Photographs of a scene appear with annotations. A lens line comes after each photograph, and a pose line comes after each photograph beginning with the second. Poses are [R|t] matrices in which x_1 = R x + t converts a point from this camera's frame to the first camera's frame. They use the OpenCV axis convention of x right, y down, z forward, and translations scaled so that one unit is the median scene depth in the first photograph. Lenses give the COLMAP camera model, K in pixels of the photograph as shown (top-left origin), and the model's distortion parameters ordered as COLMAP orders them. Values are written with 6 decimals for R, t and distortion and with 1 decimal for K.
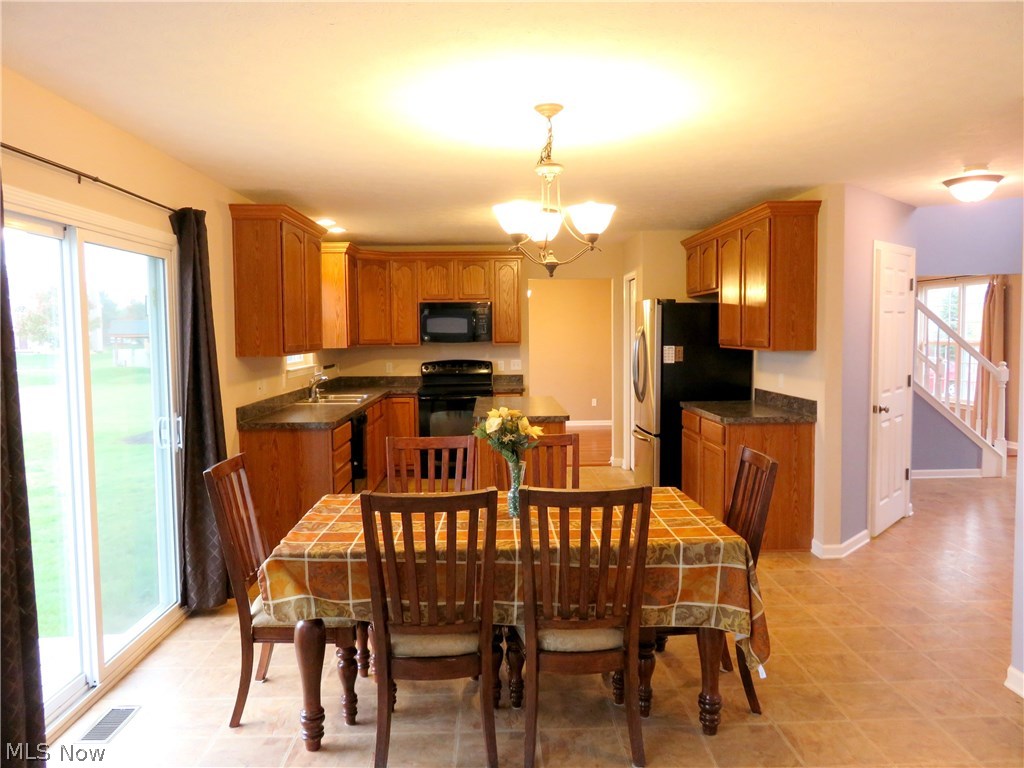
lens RADIAL K [[762.9, 0, 512.0], [0, 762.9, 384.0], [0, 0, 1]] dist [-0.008185, 0.001116]
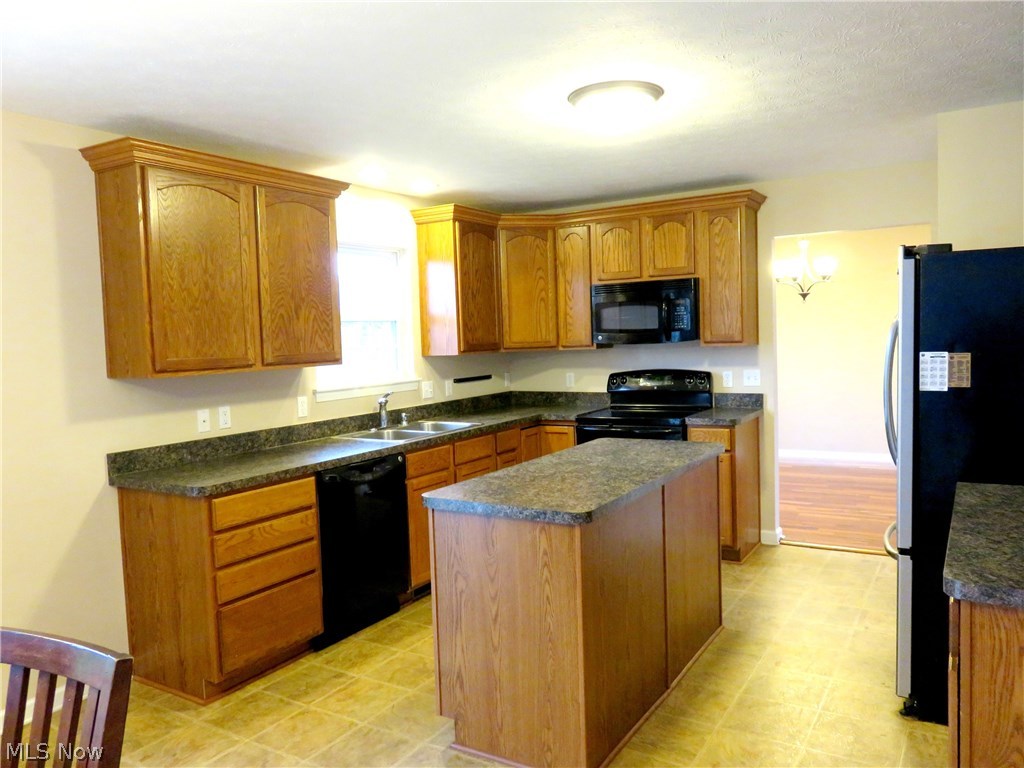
lens RADIAL K [[762.9, 0, 512.0], [0, 762.9, 384.0], [0, 0, 1]] dist [-0.008185, 0.001116]
pose [[0.838487, 0.016949, -0.544657, 0.190585], [-0.012497, 0.999851, 0.011875, -0.026618], [0.544778, -0.003150, 0.838575, 0.396547]]
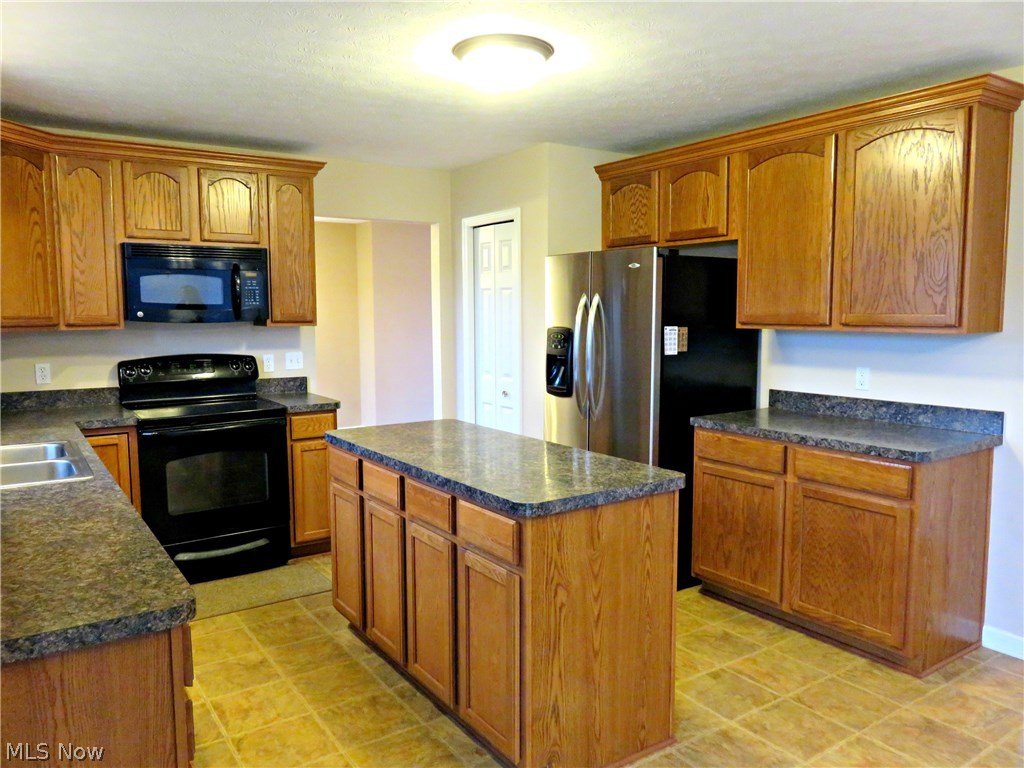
lens RADIAL K [[762.9, 0, 512.0], [0, 762.9, 384.0], [0, 0, 1]] dist [-0.008185, 0.001116]
pose [[0.840648, -0.044580, 0.539744, -0.181543], [0.032270, 0.998959, 0.032248, -0.022054], [-0.540620, -0.009692, 0.841211, 0.441341]]
